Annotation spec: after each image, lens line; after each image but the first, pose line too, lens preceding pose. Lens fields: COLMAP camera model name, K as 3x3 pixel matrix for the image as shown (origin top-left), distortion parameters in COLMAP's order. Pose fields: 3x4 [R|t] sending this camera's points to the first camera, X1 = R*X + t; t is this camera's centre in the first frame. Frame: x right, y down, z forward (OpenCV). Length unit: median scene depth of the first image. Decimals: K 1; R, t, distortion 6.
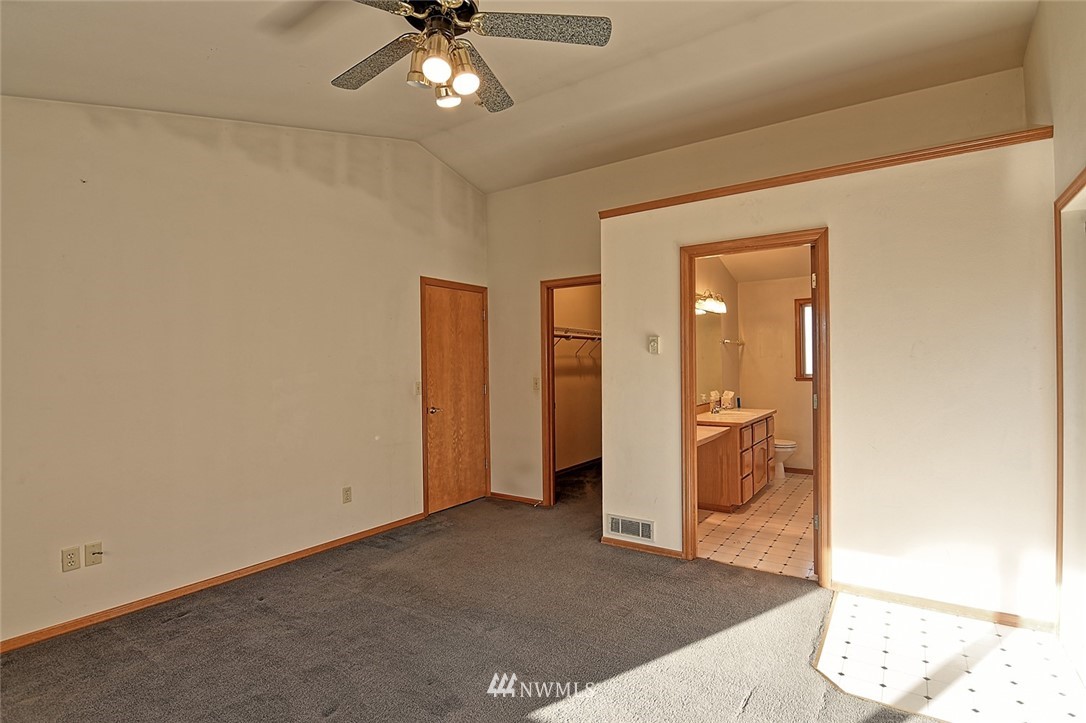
lens RADIAL K [[534.9, 0, 540.3], [0, 534.9, 363.3], [0, 0, 1]] dist [-0.002179, -0.001073]
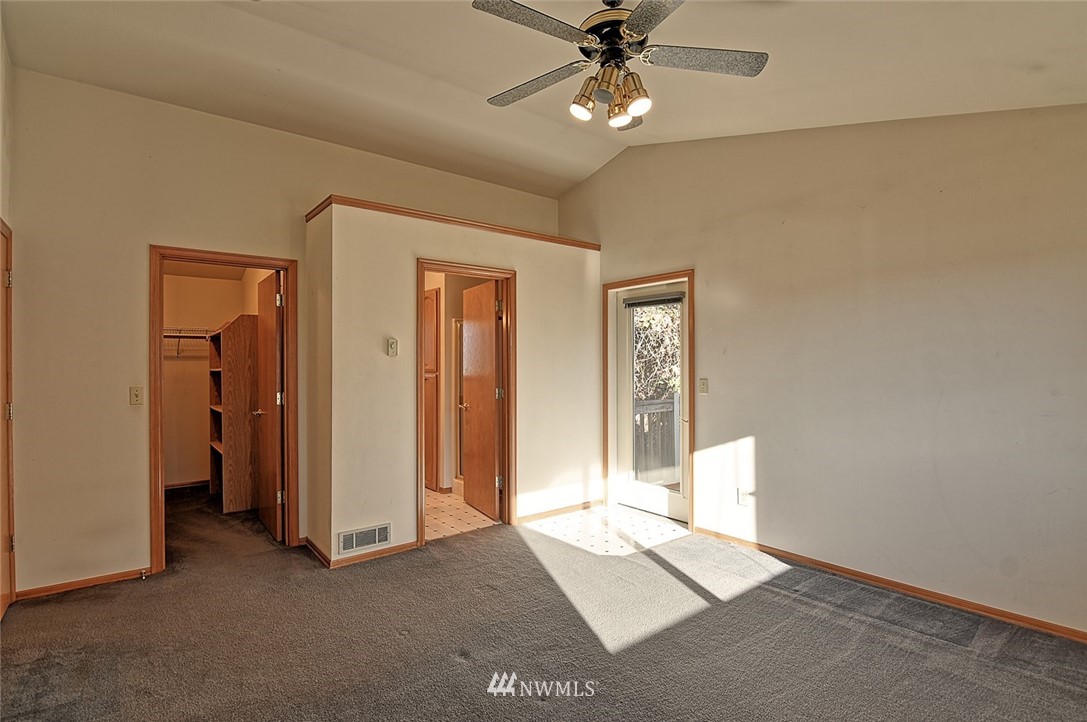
lens RADIAL K [[535.4, 0, 540.8], [0, 535.4, 362.8], [0, 0, 1]] dist [-0.002179, -0.001073]
pose [[0.294422, 0.012062, 0.955599, -0.679815], [0.003154, 0.999903, -0.013593, 0.009358], [-0.955670, 0.007016, 0.294355, 0.435123]]
